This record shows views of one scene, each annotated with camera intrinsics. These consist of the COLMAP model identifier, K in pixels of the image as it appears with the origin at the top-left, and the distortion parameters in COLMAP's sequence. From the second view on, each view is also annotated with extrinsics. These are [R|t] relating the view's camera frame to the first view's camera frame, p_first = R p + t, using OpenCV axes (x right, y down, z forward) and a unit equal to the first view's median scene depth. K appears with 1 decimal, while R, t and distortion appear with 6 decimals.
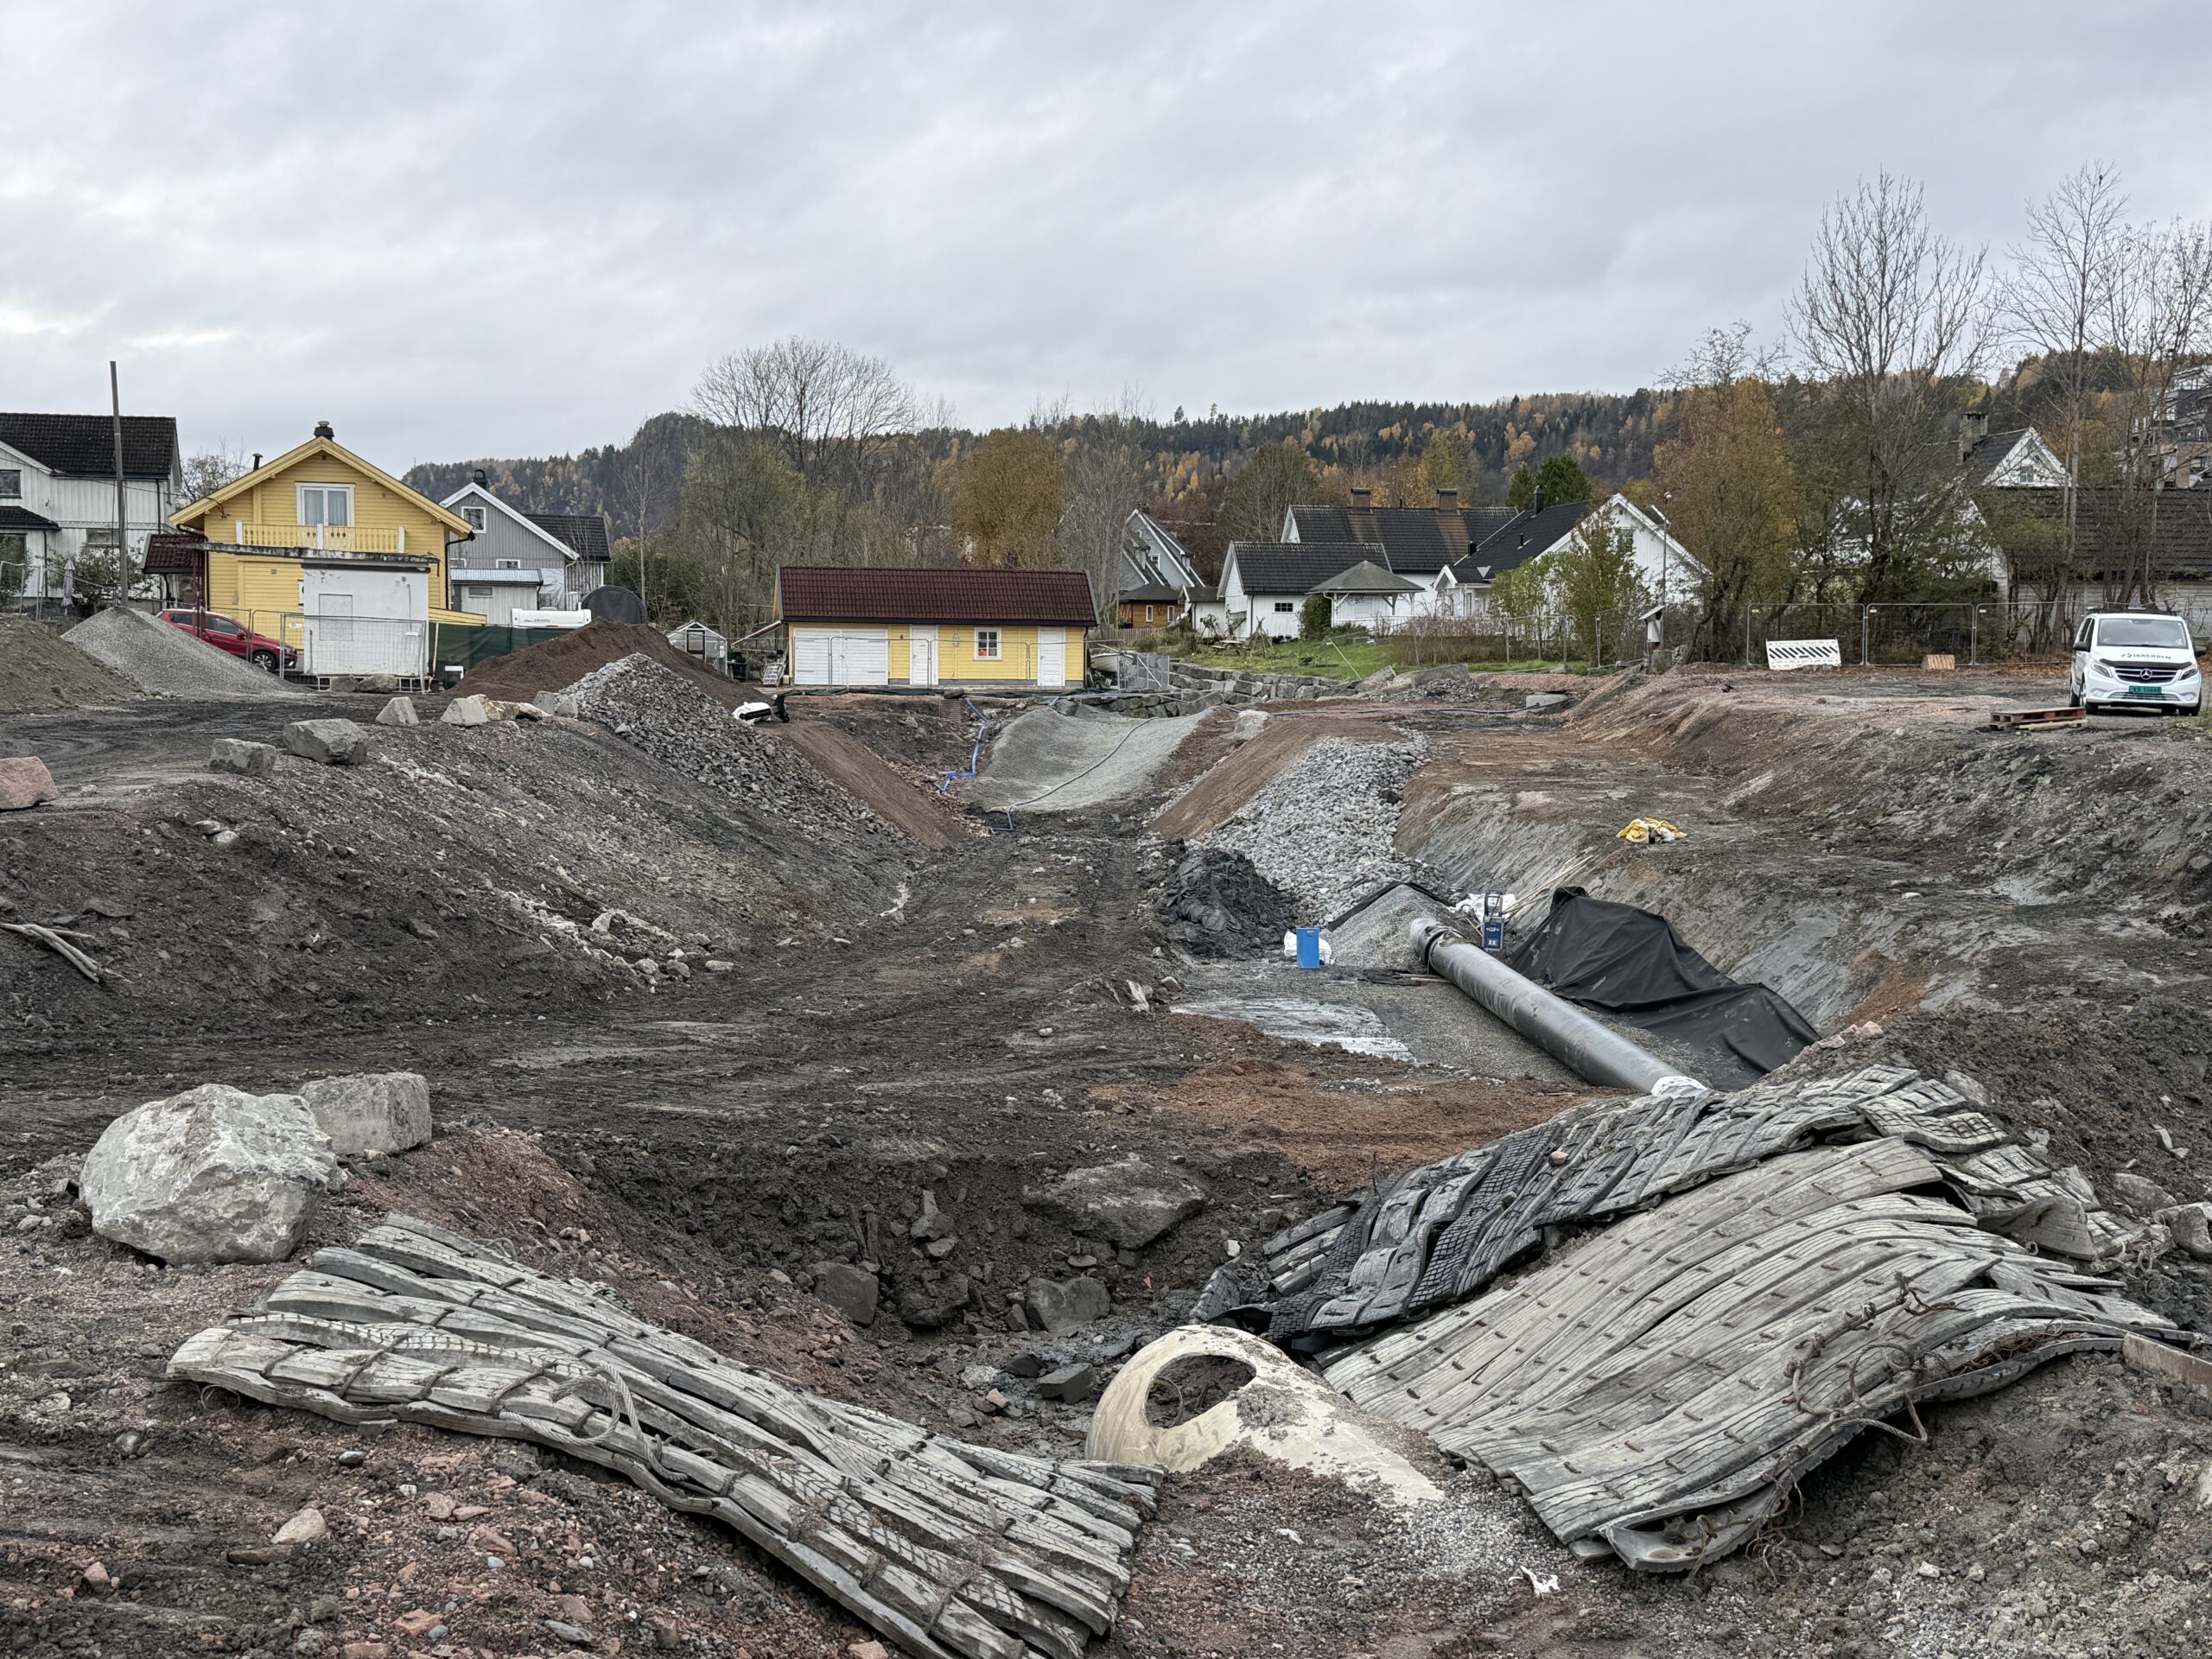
lens RADIAL K [[2442.0, 0, 1110.4], [0, 2442.0, 831.0], [0, 0, 1]] dist [0.154021, -0.017452]
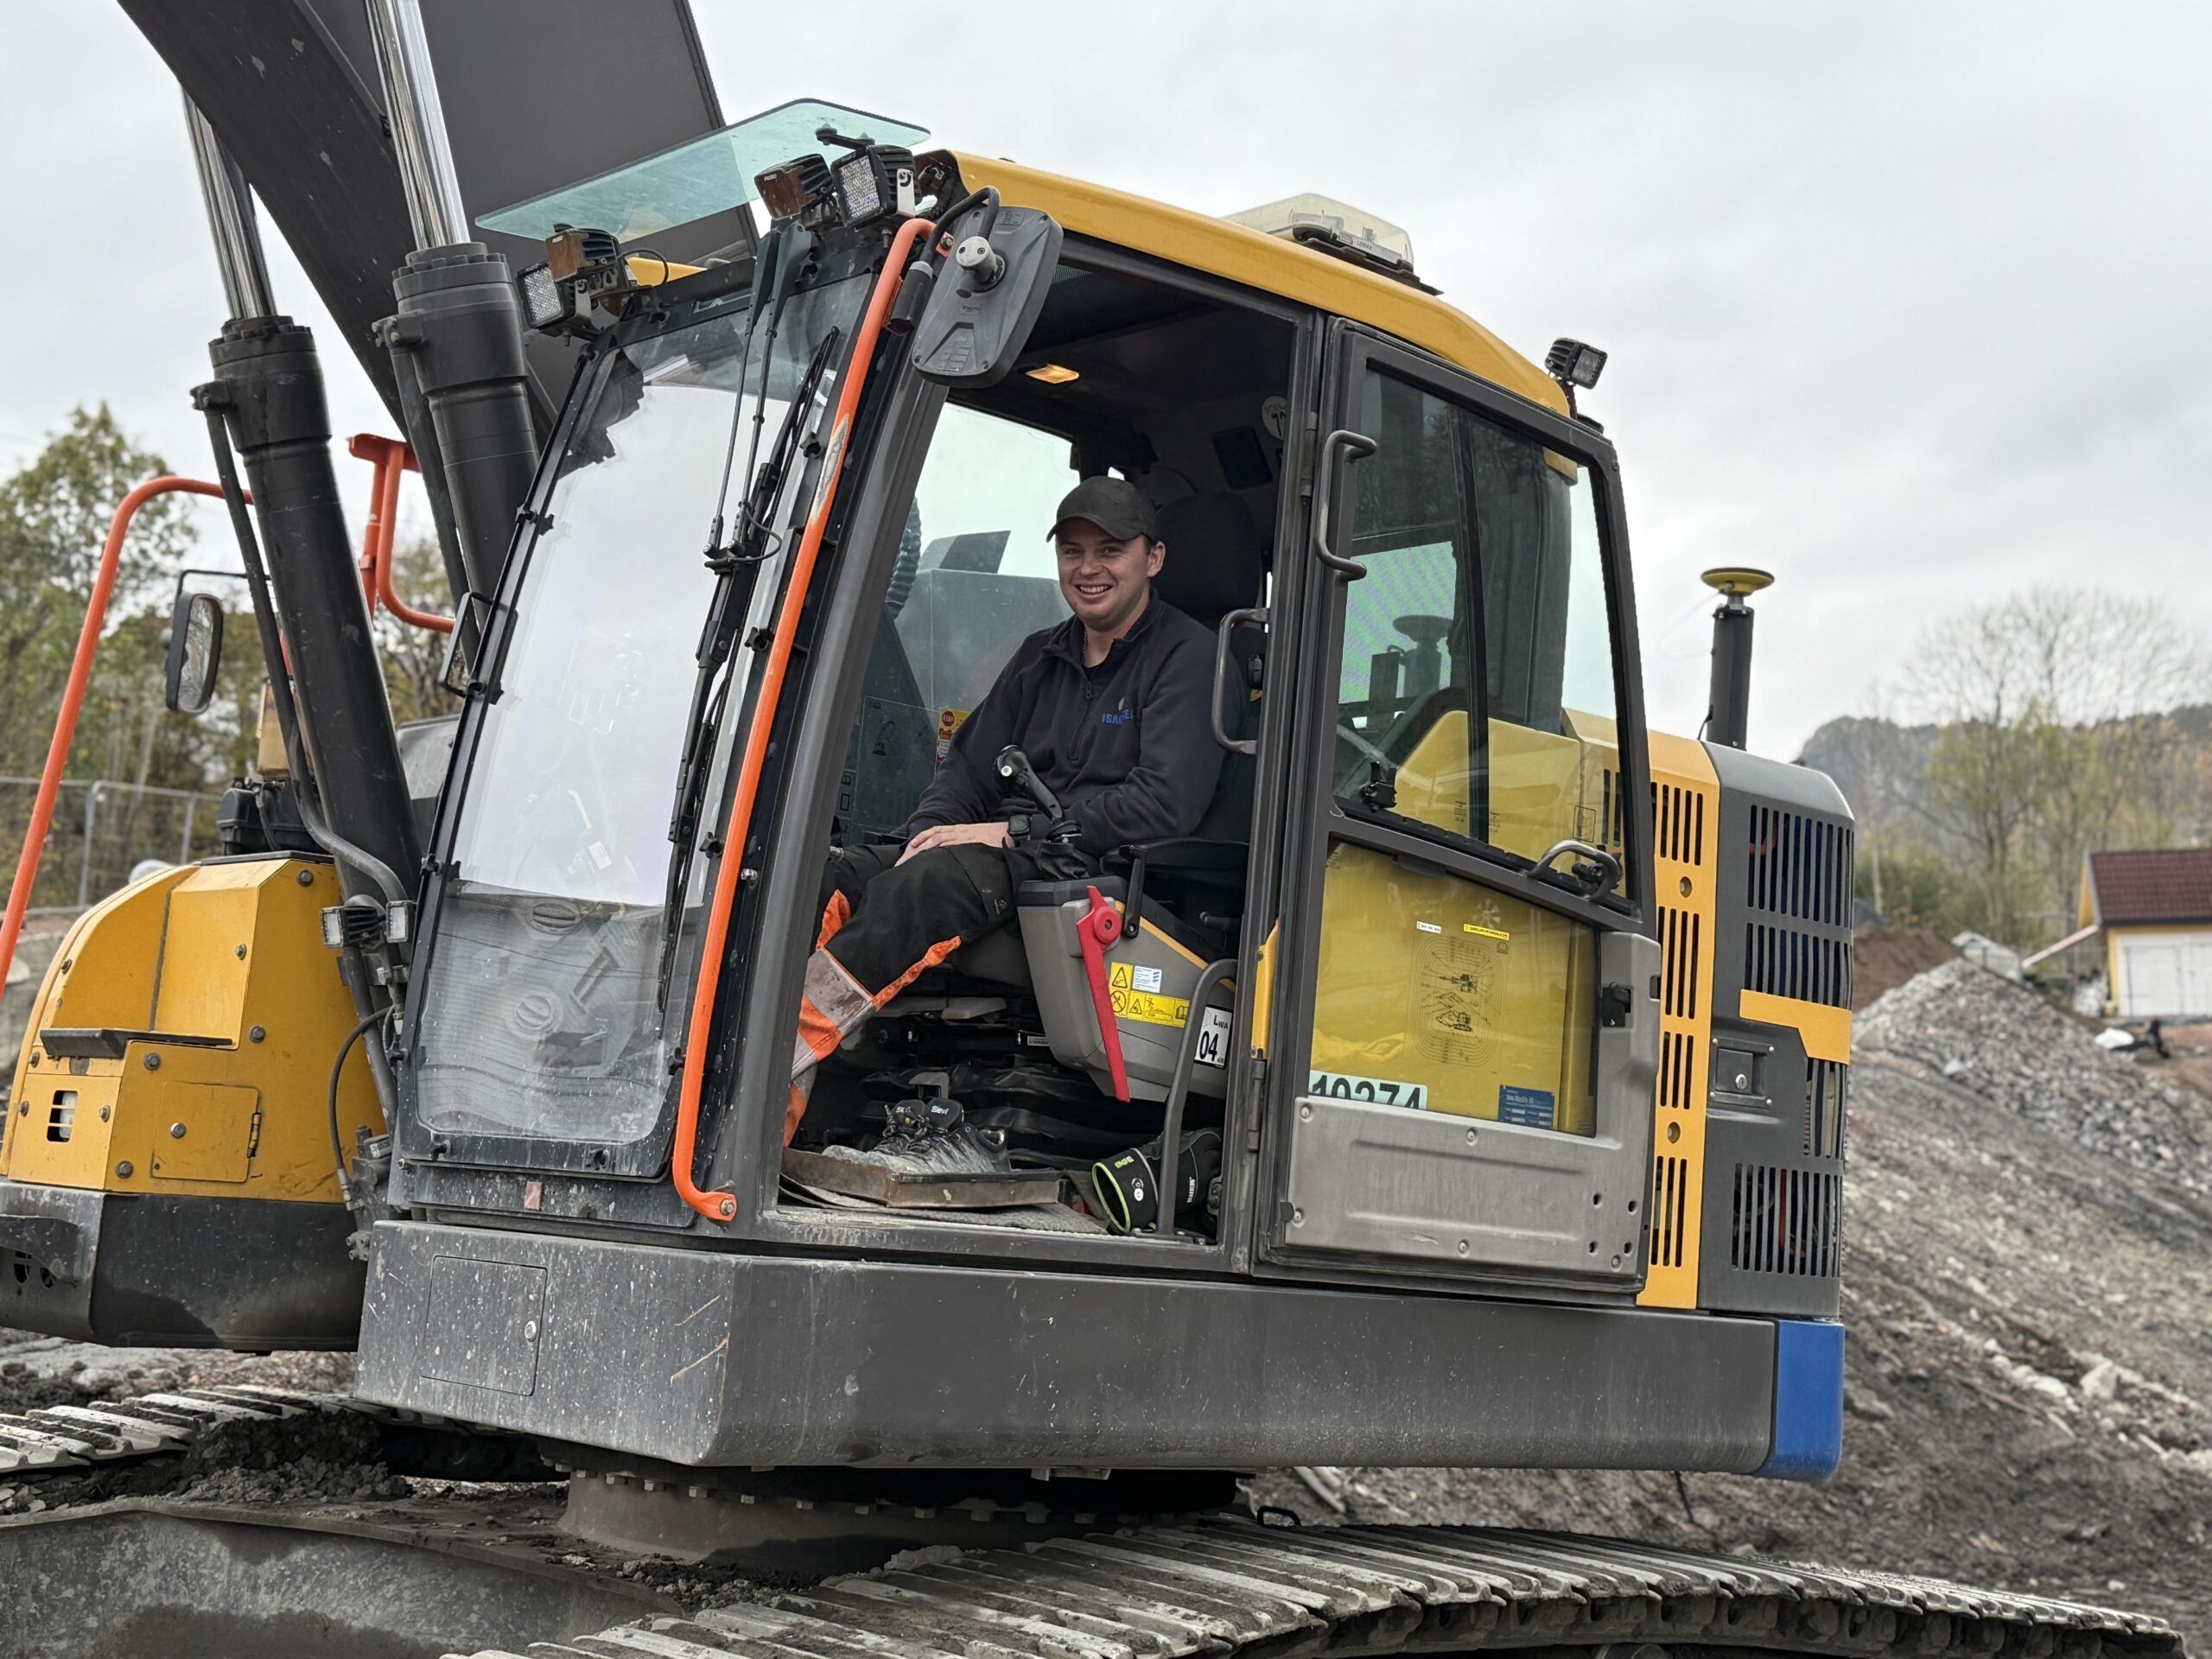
lens RADIAL K [[2915.0, 0, 1106.8], [0, 2915.0, 830.7], [0, 0, 1]] dist [0.153824, -0.274165]
pose [[0.911568, -0.066629, -0.405715, -0.046433], [0.011633, 0.990566, -0.136539, 0.000892], [0.410985, 0.119745, 0.903743, 0.099009]]
